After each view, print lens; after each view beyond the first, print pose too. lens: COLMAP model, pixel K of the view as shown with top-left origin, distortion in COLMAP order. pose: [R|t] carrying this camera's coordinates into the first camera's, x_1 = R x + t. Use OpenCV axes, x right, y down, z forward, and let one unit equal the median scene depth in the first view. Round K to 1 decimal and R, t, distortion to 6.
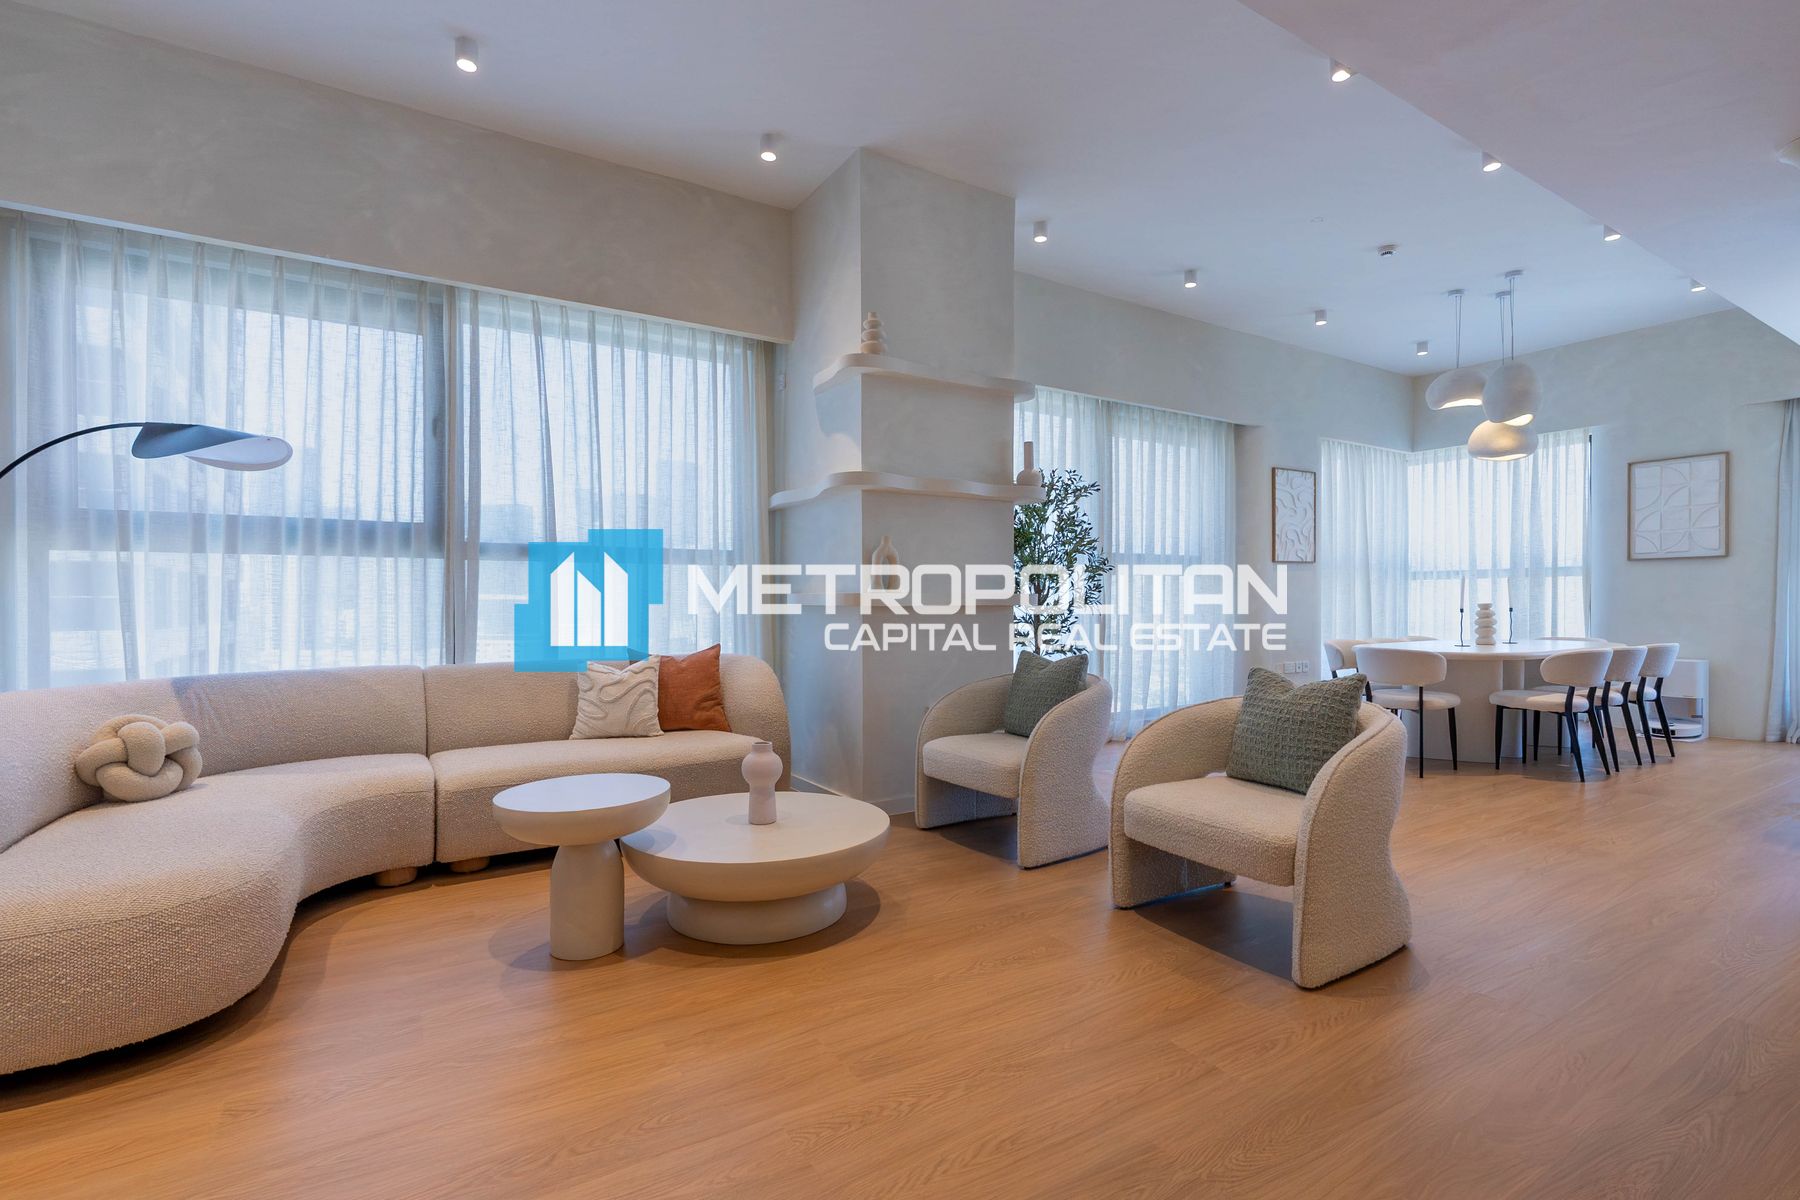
lens RADIAL K [[836.7, 0, 901.8], [0, 836.7, 615.5], [0, 0, 1]] dist [-0.000950, 0.000025]
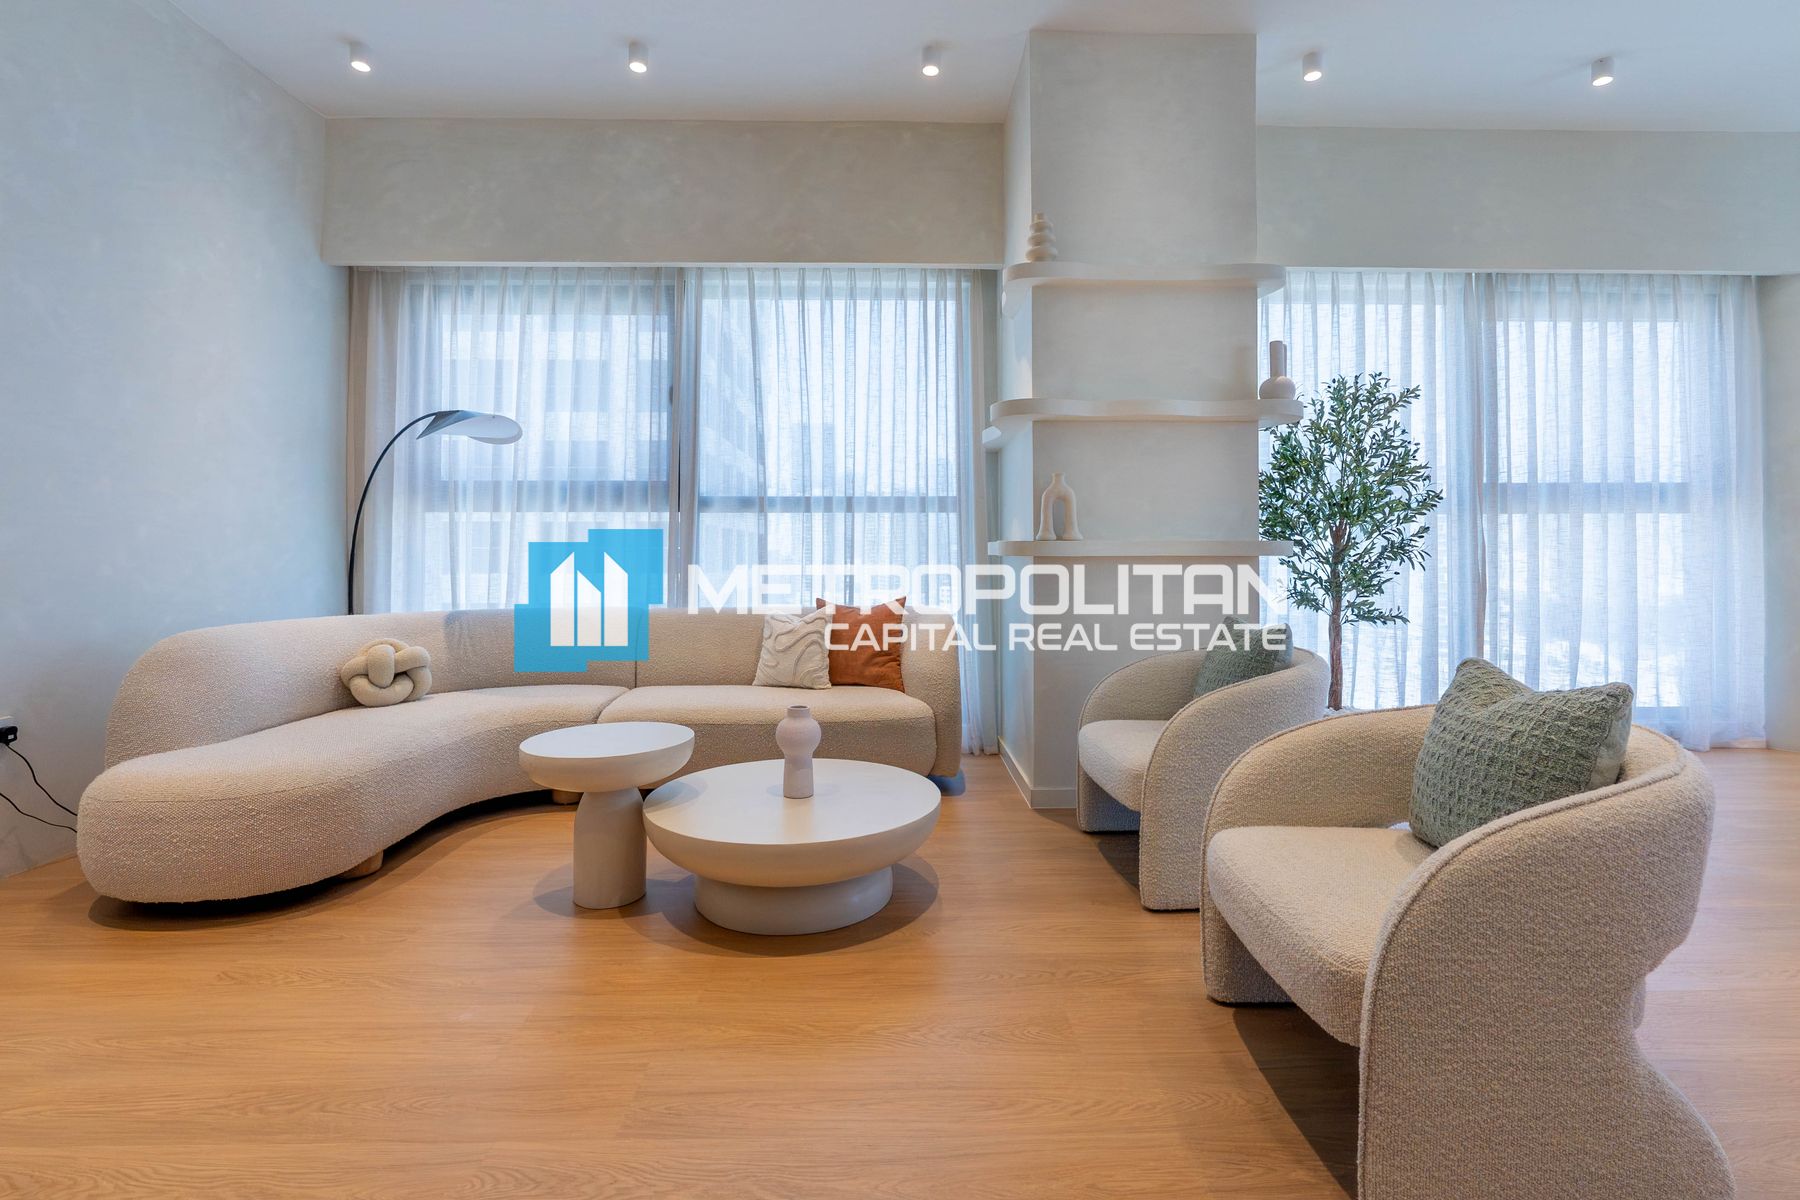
lens RADIAL K [[847.4, 0, 900.1], [0, 847.4, 539.5], [0, 0, 1]] dist [-0.005395, 0.000155]
pose [[0.858615, -0.006051, -0.512586, 0.265354], [-0.009548, 0.999568, -0.027794, -0.002993], [0.512532, 0.028758, 0.858186, 0.177406]]
